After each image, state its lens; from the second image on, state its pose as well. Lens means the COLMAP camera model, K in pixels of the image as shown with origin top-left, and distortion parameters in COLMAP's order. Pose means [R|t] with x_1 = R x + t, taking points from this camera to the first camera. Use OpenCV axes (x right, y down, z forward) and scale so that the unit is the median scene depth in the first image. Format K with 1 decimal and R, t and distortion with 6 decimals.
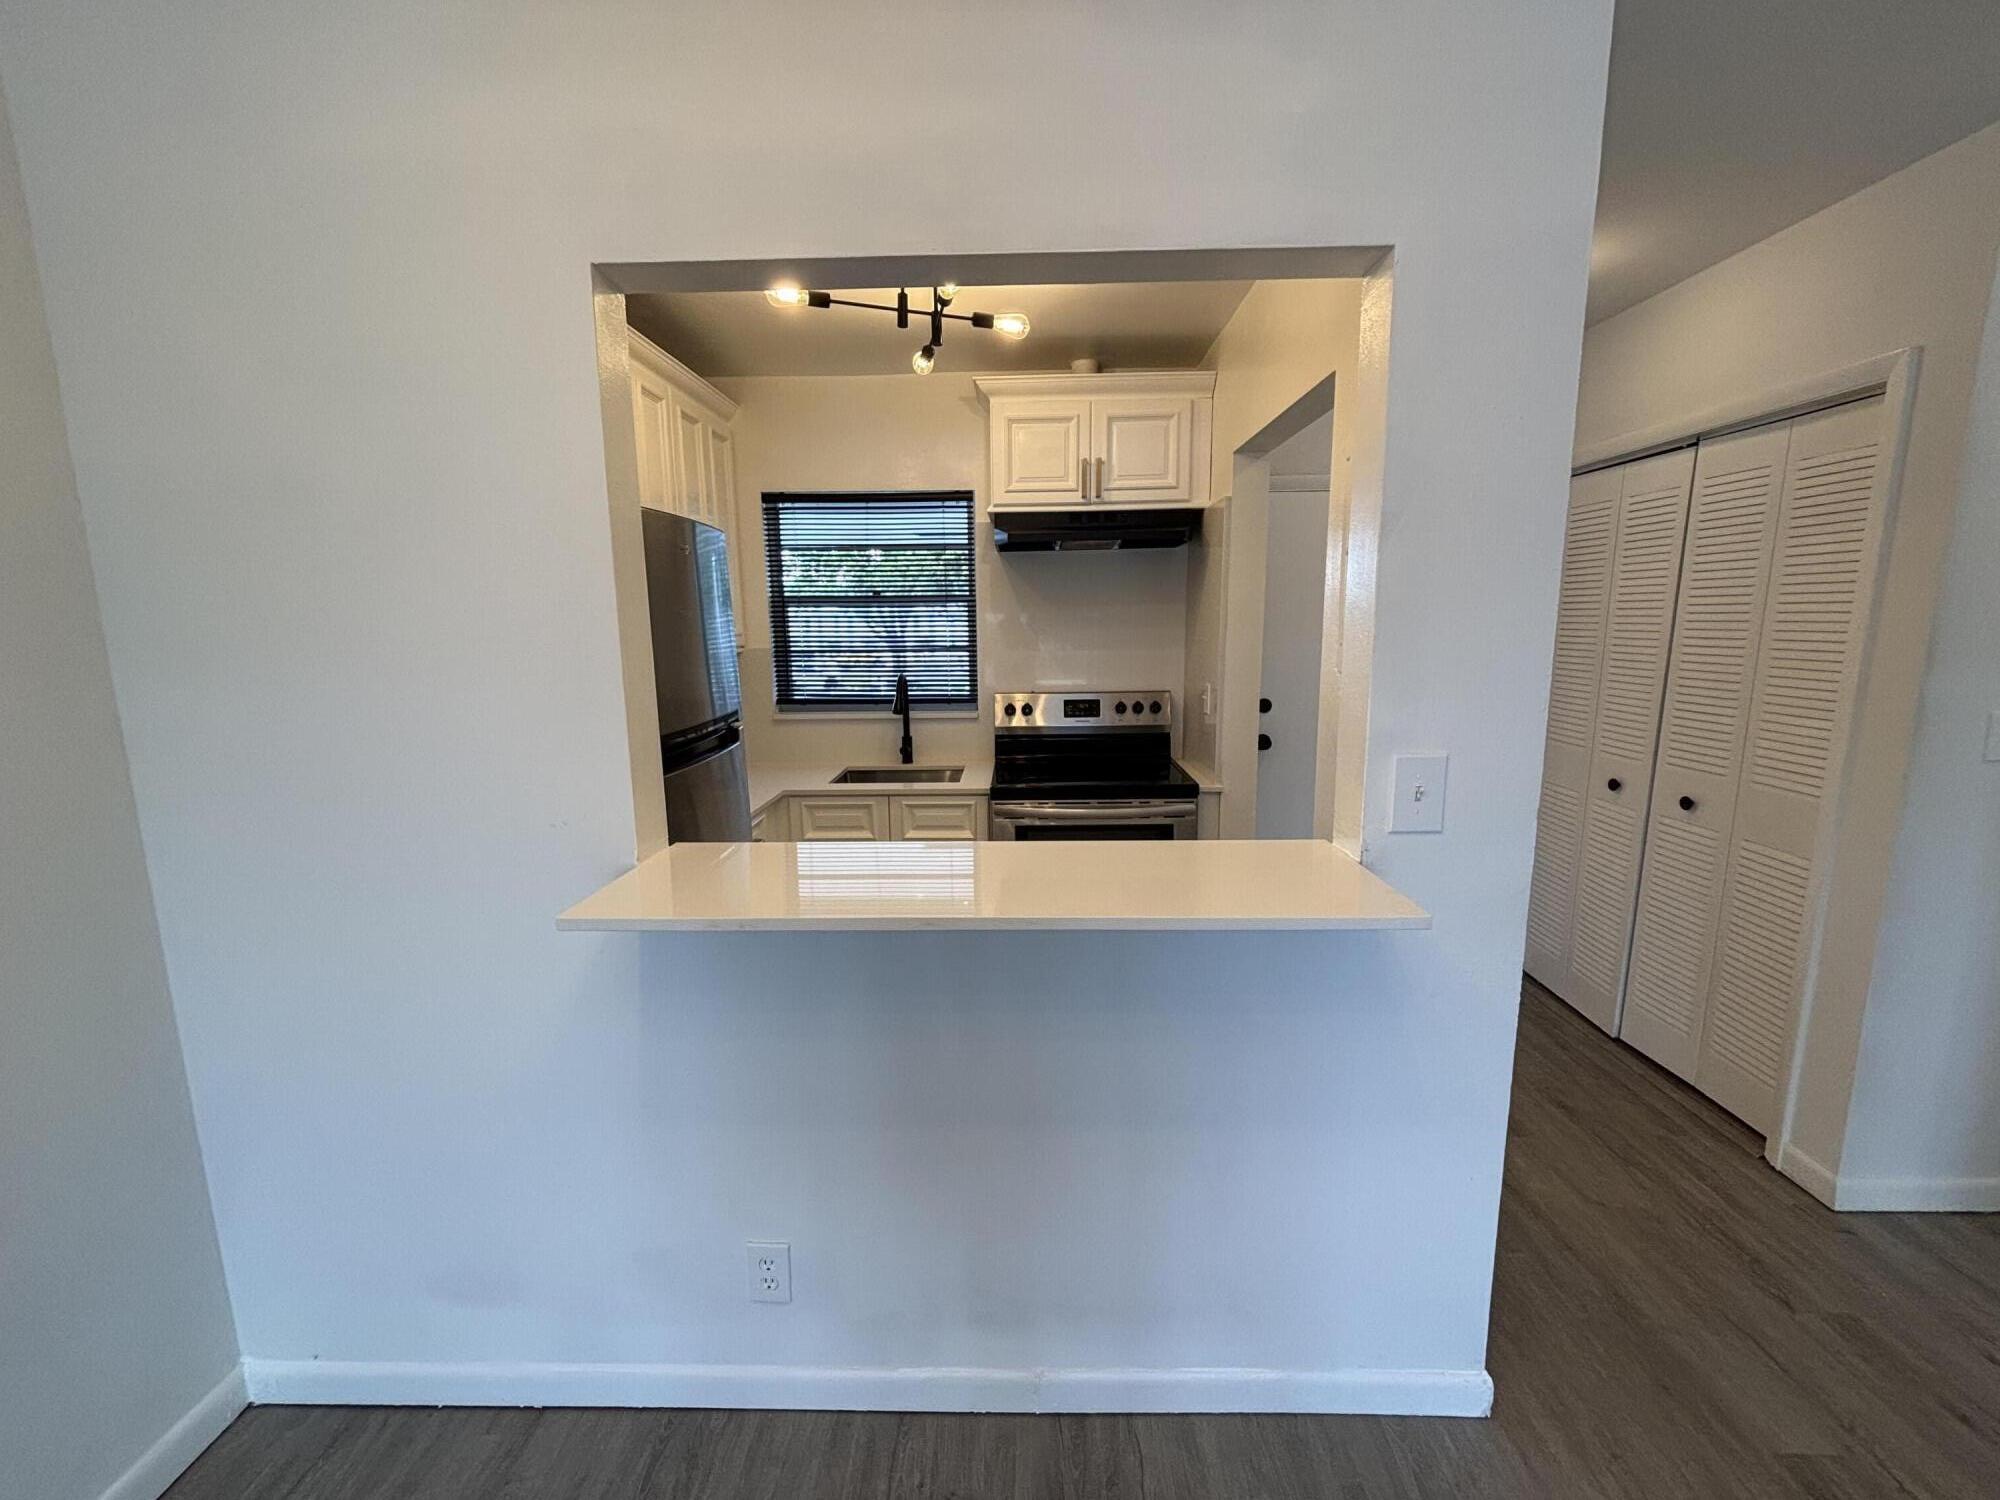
lens RADIAL K [[814.3, 0, 1000.0], [0, 814.3, 750.0], [0, 0, 1]] dist [-0.000370, 0.000063]
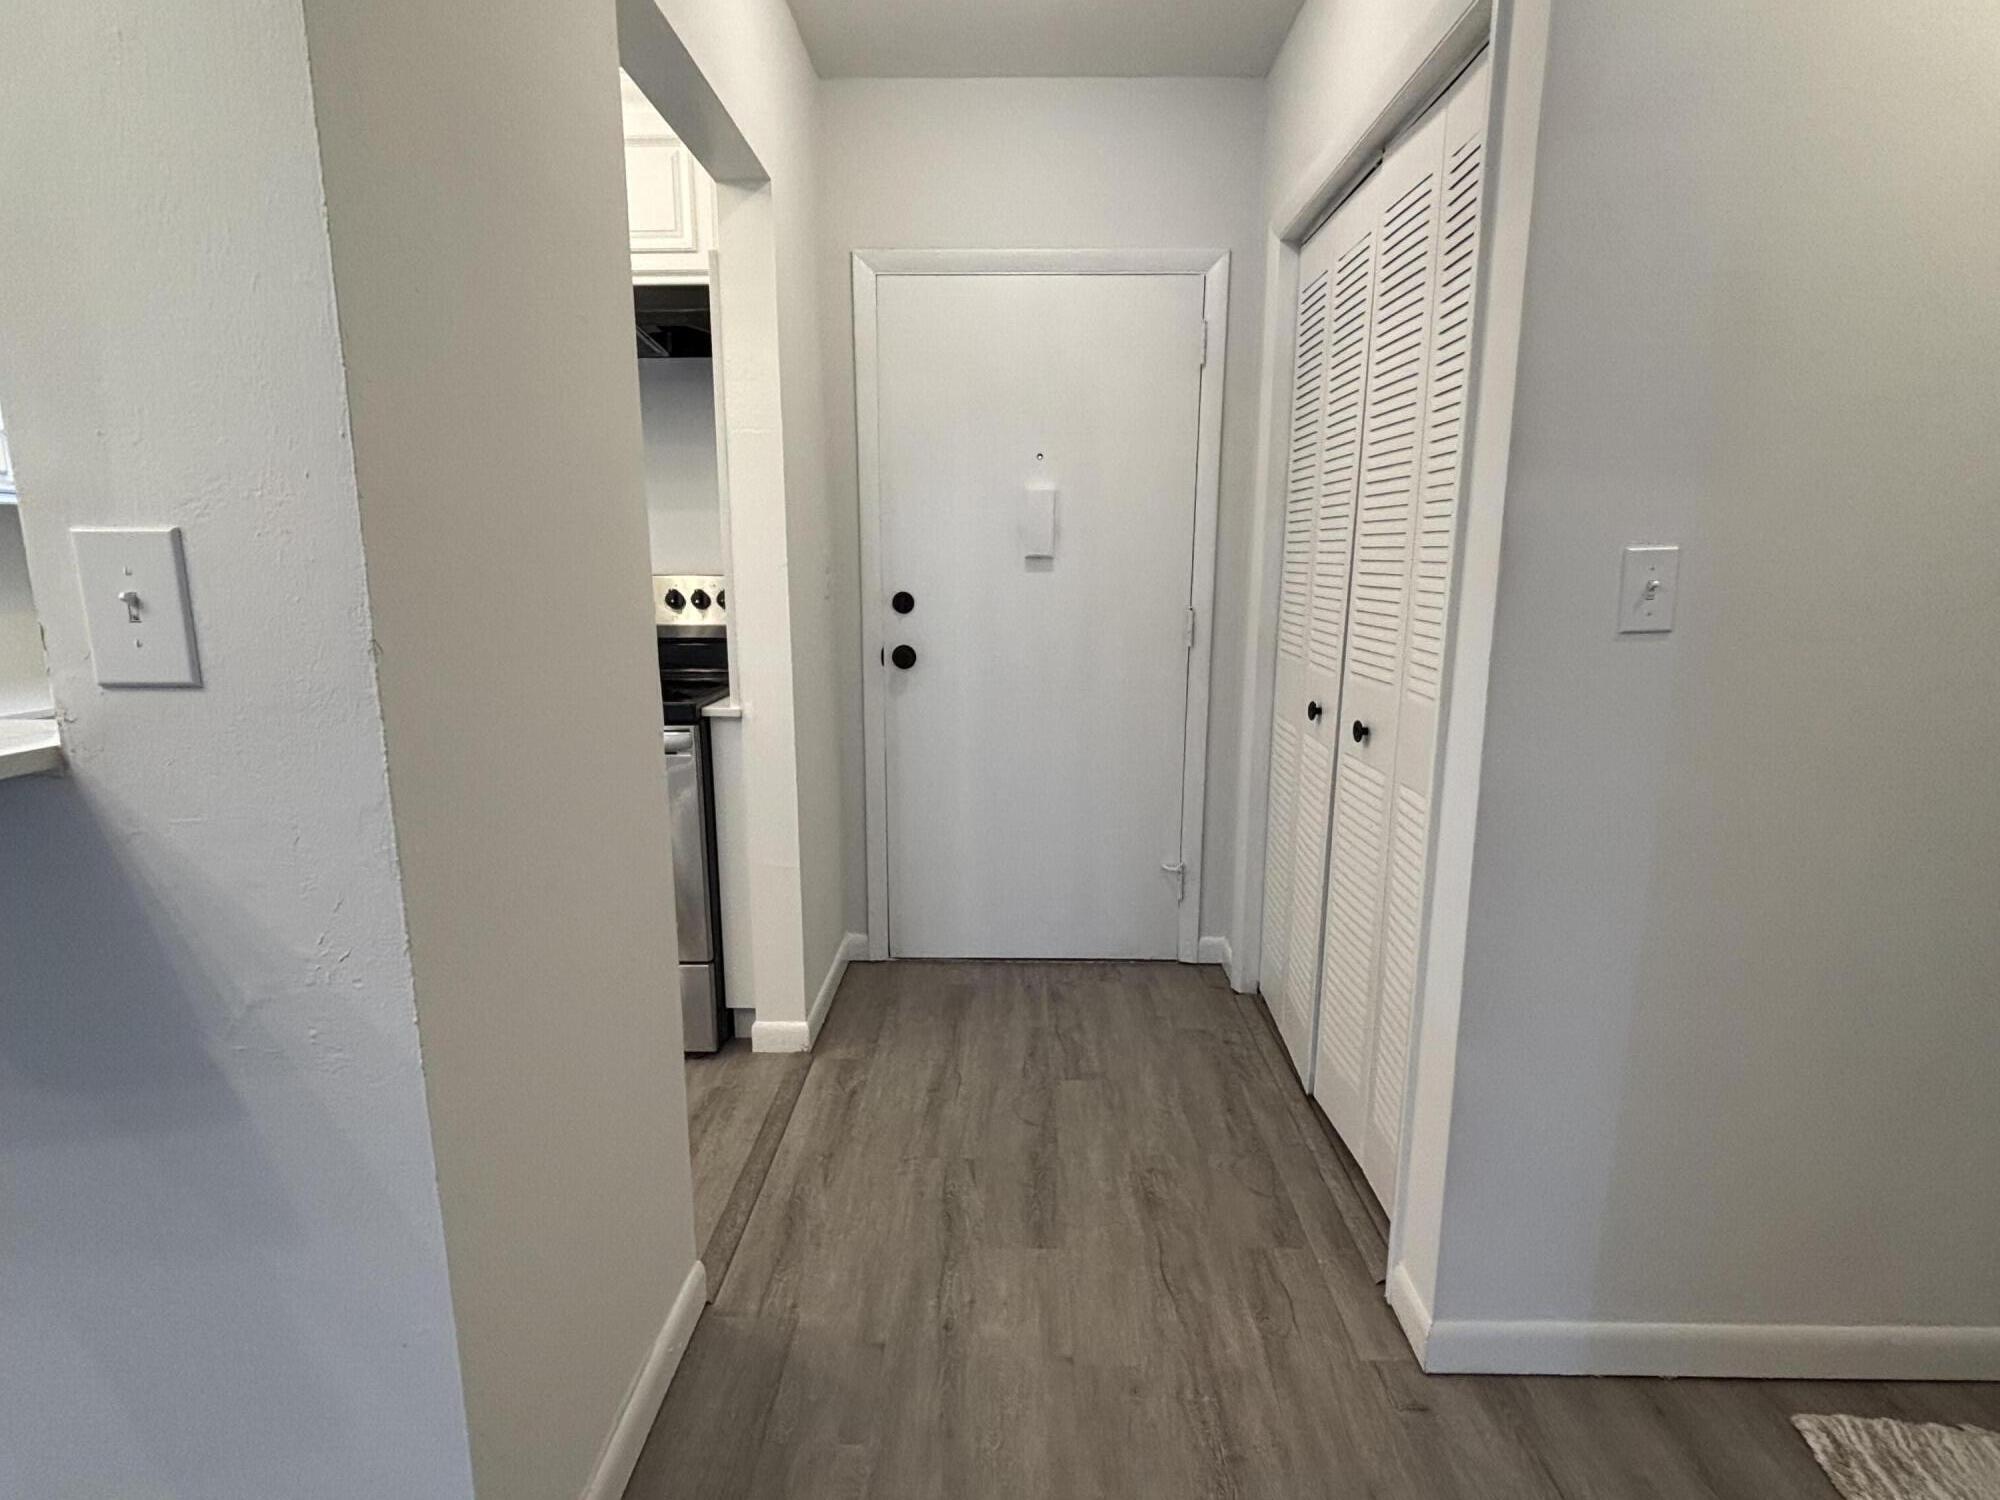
lens RADIAL K [[1049.2, 0, 1000.0], [0, 1049.2, 750.0], [0, 0, 1]] dist [-0.001263, -0.000329]
pose [[0.999873, 0.014923, 0.005524, 0.508112], [-0.015066, 0.999530, 0.026694, 0.056386], [-0.005123, -0.026774, 0.999628, 0.161583]]
